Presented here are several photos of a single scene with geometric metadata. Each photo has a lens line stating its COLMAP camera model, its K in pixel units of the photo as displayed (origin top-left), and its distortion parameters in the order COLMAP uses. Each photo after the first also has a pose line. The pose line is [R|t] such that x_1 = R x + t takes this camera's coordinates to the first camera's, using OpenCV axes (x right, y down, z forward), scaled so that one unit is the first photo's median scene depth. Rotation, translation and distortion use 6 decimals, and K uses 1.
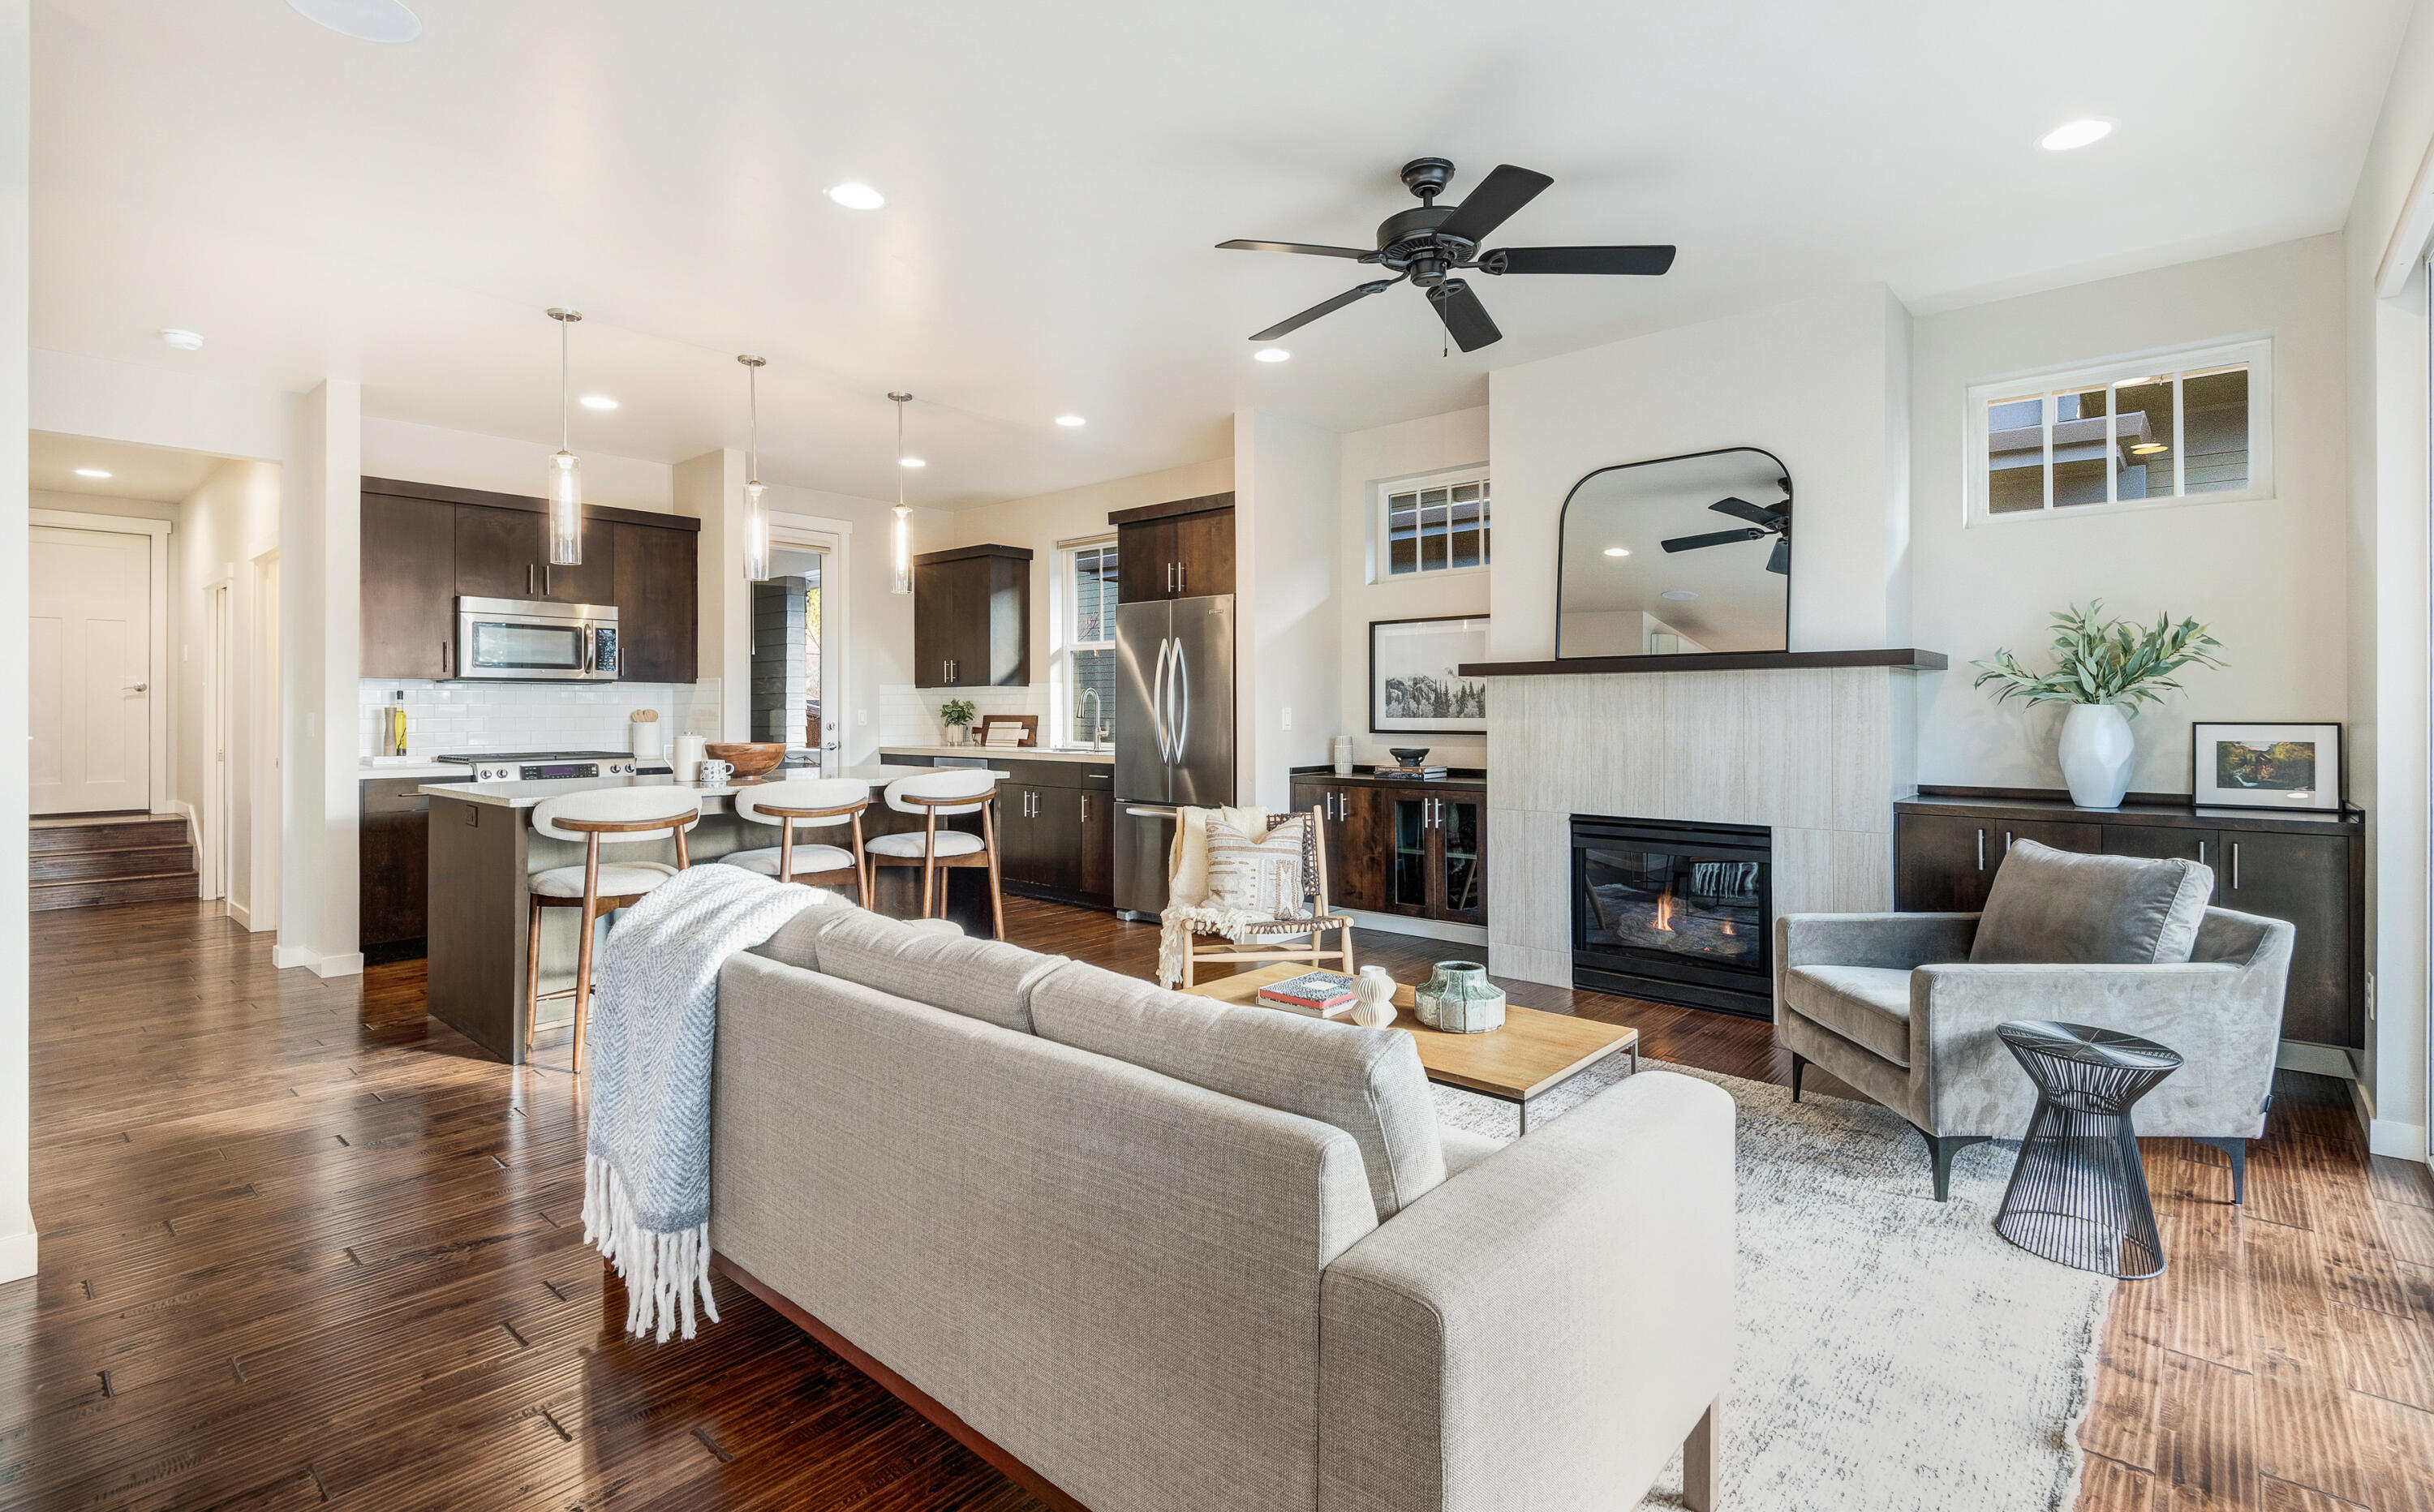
lens RADIAL K [[1133.3, 0, 1175.8], [0, 1133.3, 712.0], [0, 0, 1]] dist [0.000463, -0.000549]
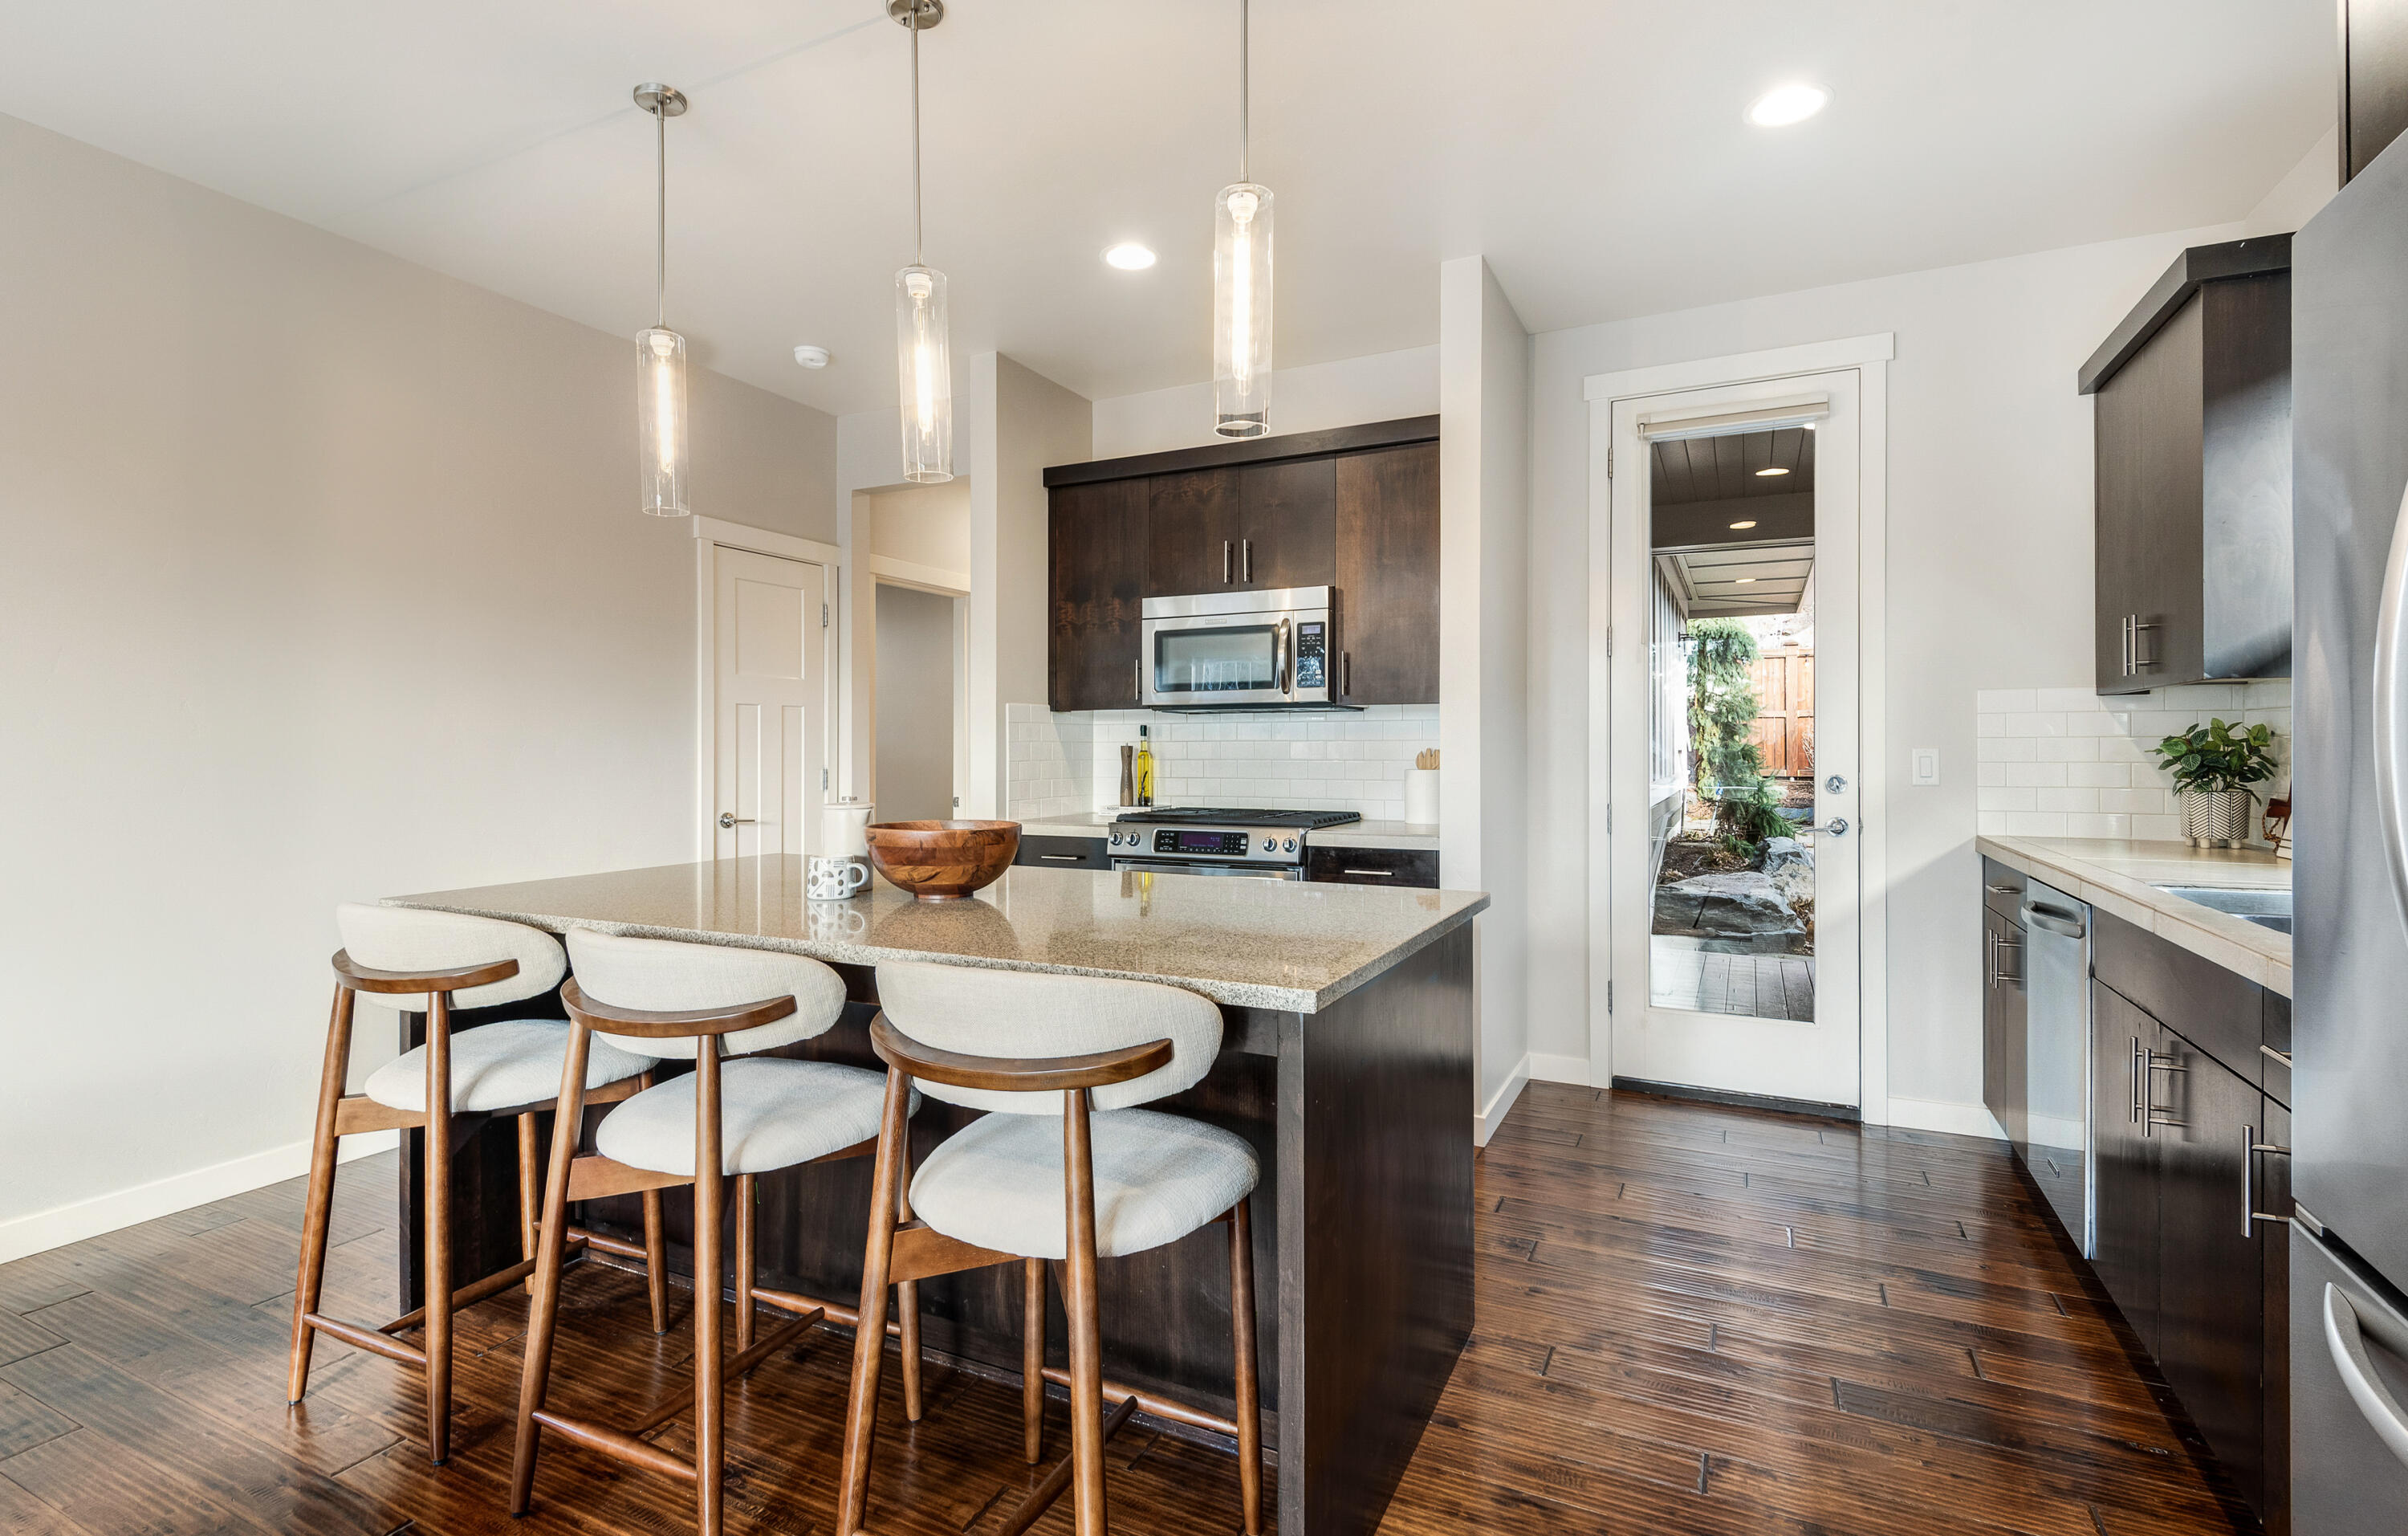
lens RADIAL K [[1128.4, 0, 1204.6], [0, 1128.4, 746.9], [0, 0, 1]] dist [0.034872, -0.000193]
pose [[0.295696, 0.000875, -0.955282, 0.089277], [0.001031, 0.999999, 0.001235, -0.004575], [0.955282, -0.001350, 0.295695, 0.797489]]
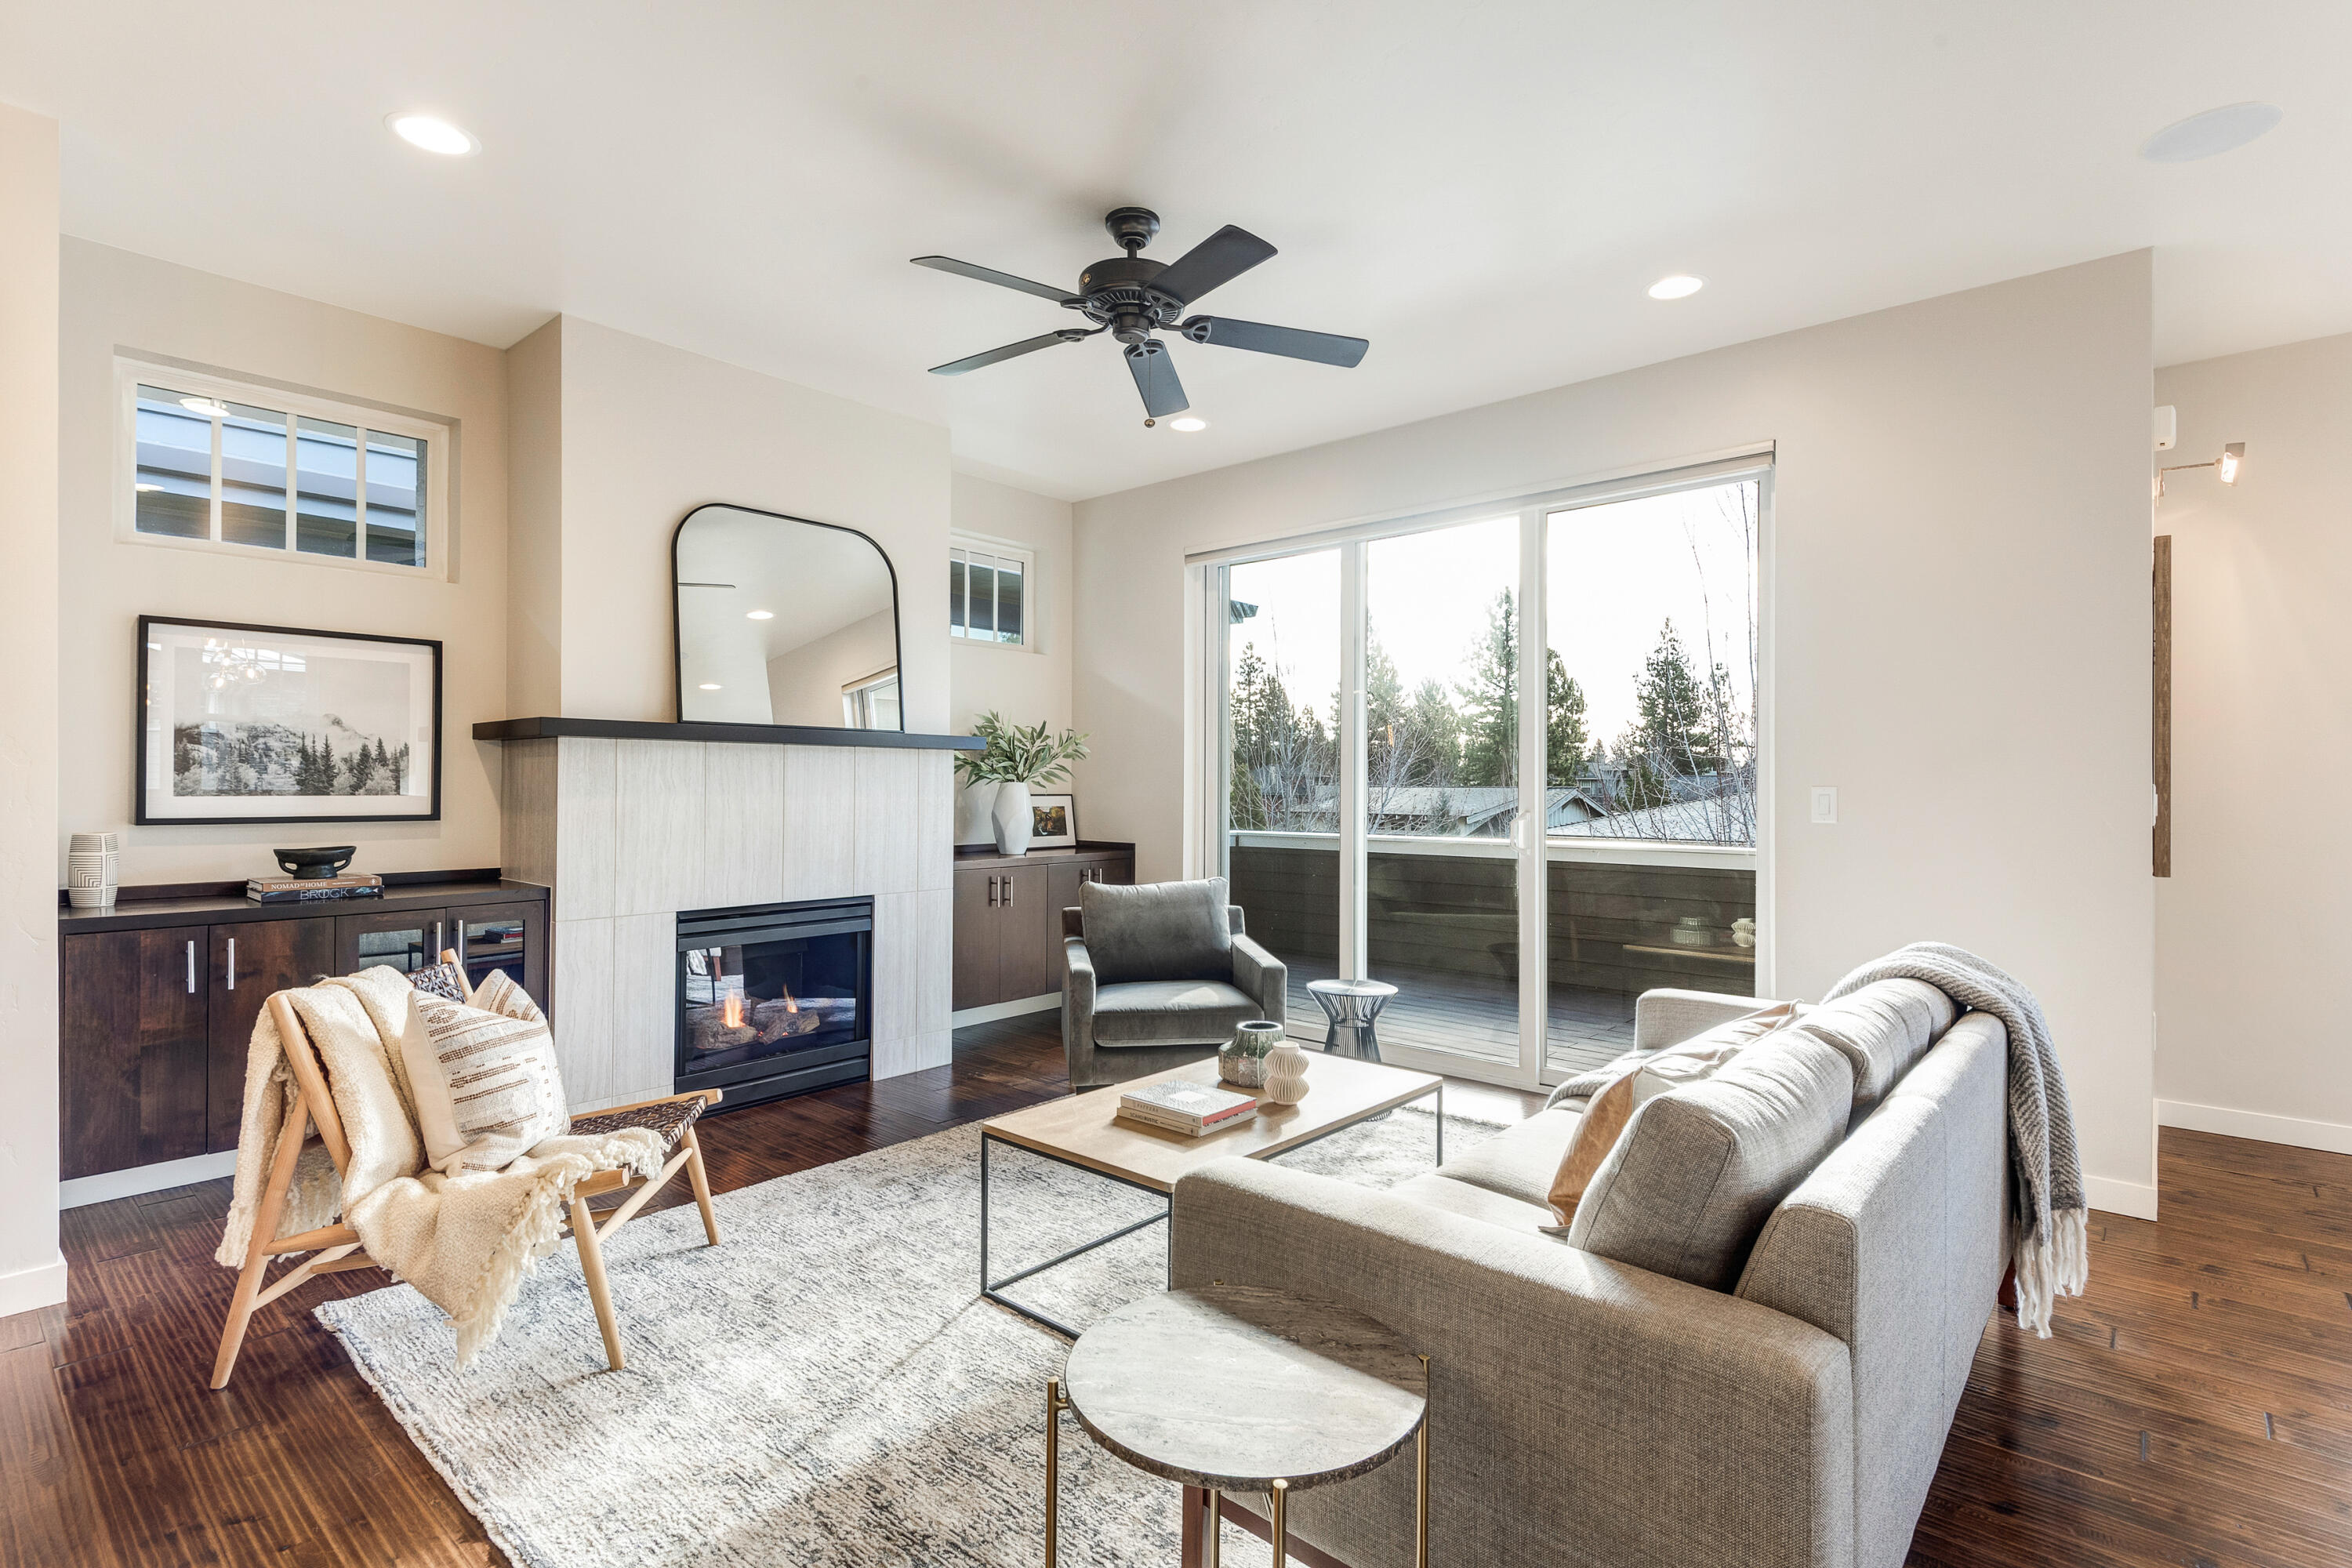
lens RADIAL K [[1081.8, 0, 1178.4], [0, 1081.8, 774.5], [0, 0, 1]] dist [0.019432, -0.010965]
pose [[-0.008921, 0.011349, 0.999896, -0.346306], [-0.003890, 0.999928, -0.011384, -0.001010], [-0.999953, -0.003991, -0.008876, 0.513788]]
